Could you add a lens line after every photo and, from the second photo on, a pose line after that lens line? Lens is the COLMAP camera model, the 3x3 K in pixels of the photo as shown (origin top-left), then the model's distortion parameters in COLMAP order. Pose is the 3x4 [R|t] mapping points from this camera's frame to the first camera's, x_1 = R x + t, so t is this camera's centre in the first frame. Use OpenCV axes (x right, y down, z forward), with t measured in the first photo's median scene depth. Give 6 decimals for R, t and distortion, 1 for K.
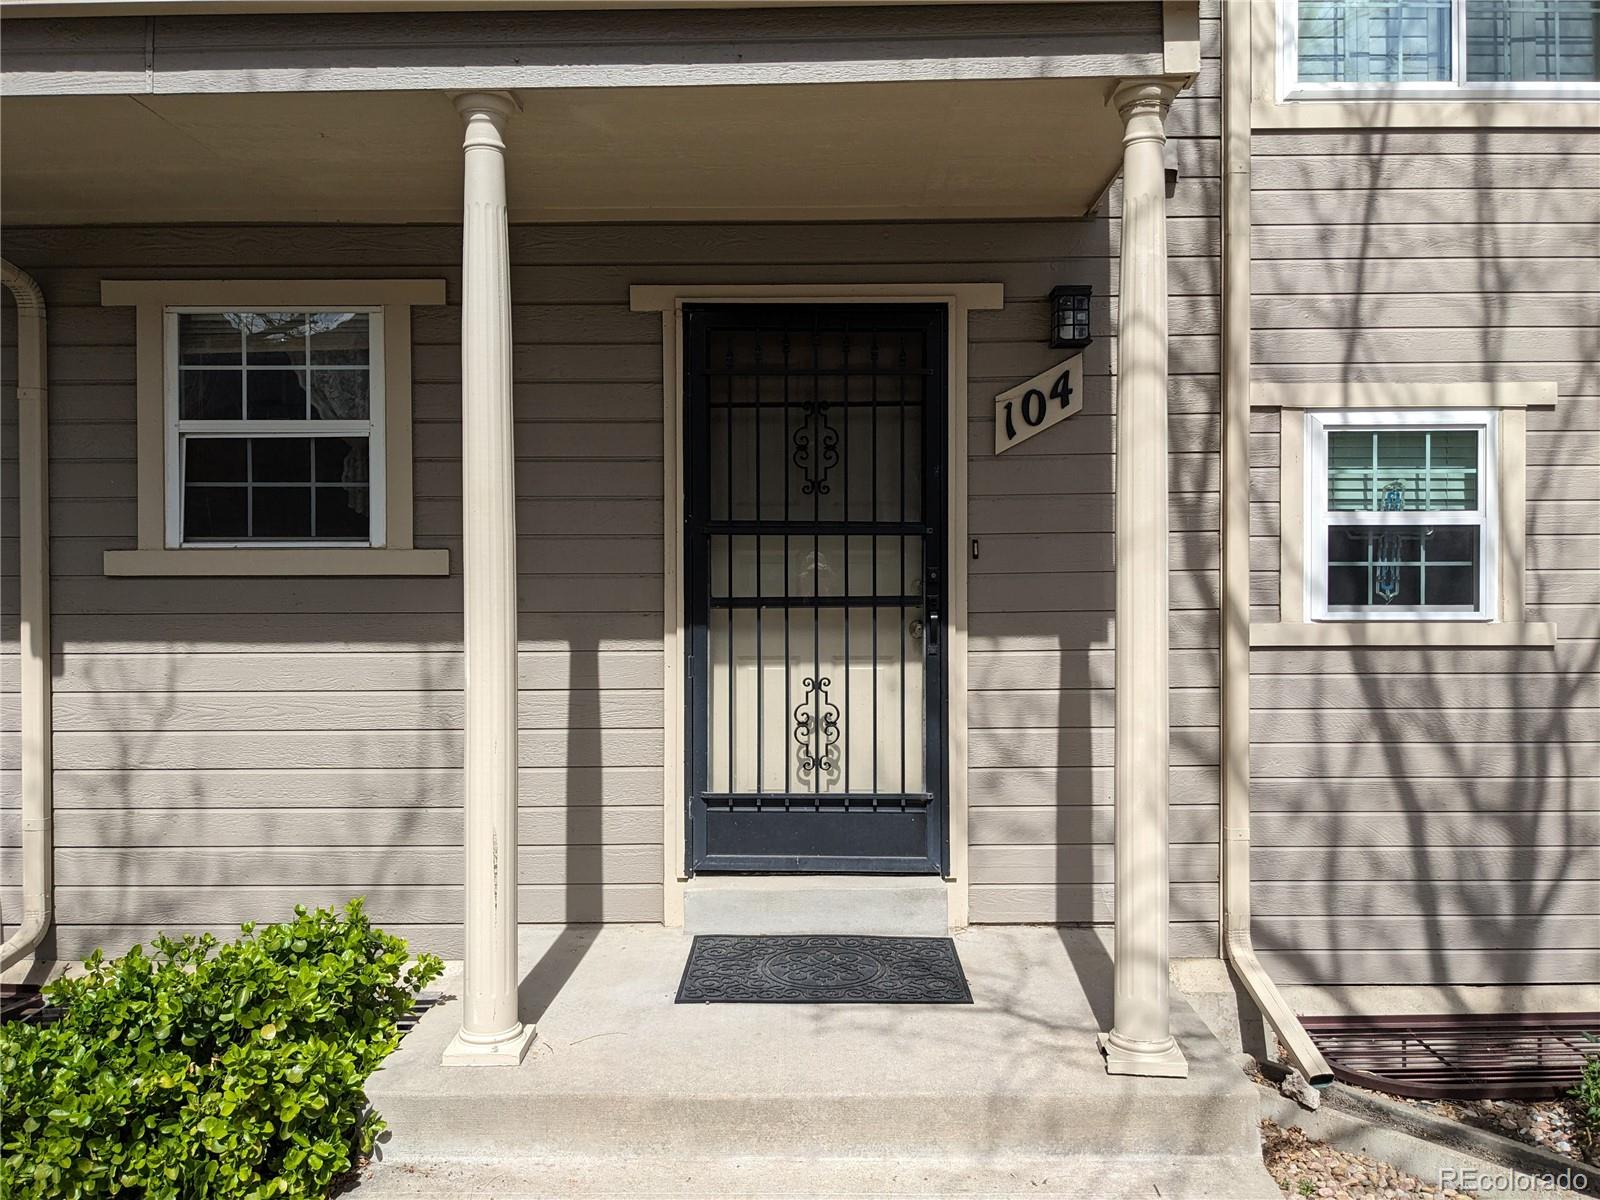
lens RADIAL K [[1264.2, 0, 800.0], [0, 1264.2, 600.0], [0, 0, 1]] dist [0.095062, -0.137923]
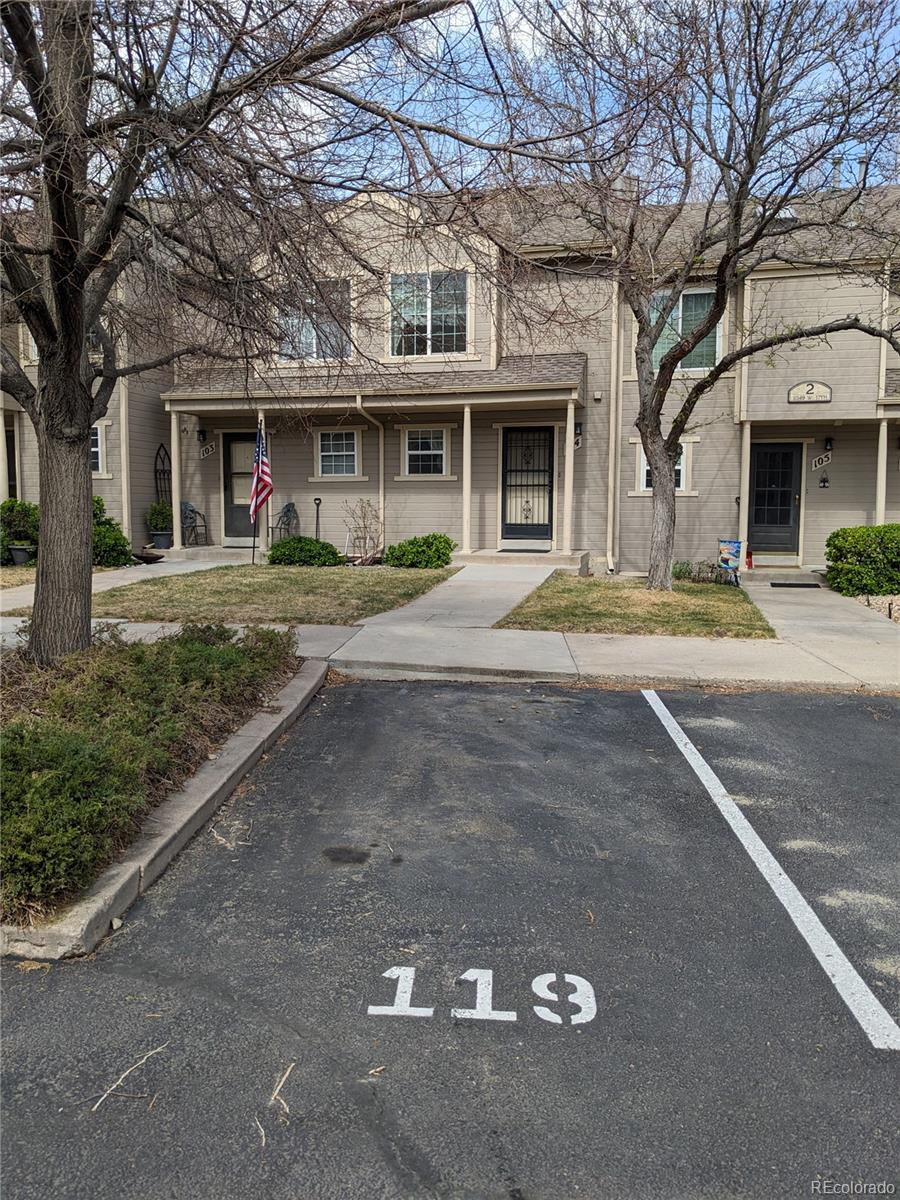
lens RADIAL K [[948.2, 0, 450.0], [0, 948.2, 600.0], [0, 0, 1]] dist [0.095062, -0.137923]
pose [[0.974756, 0.026994, -0.221634, 0.567514], [-0.010374, 0.997068, 0.075810, 0.172726], [0.223030, -0.071597, 0.972179, -2.810258]]
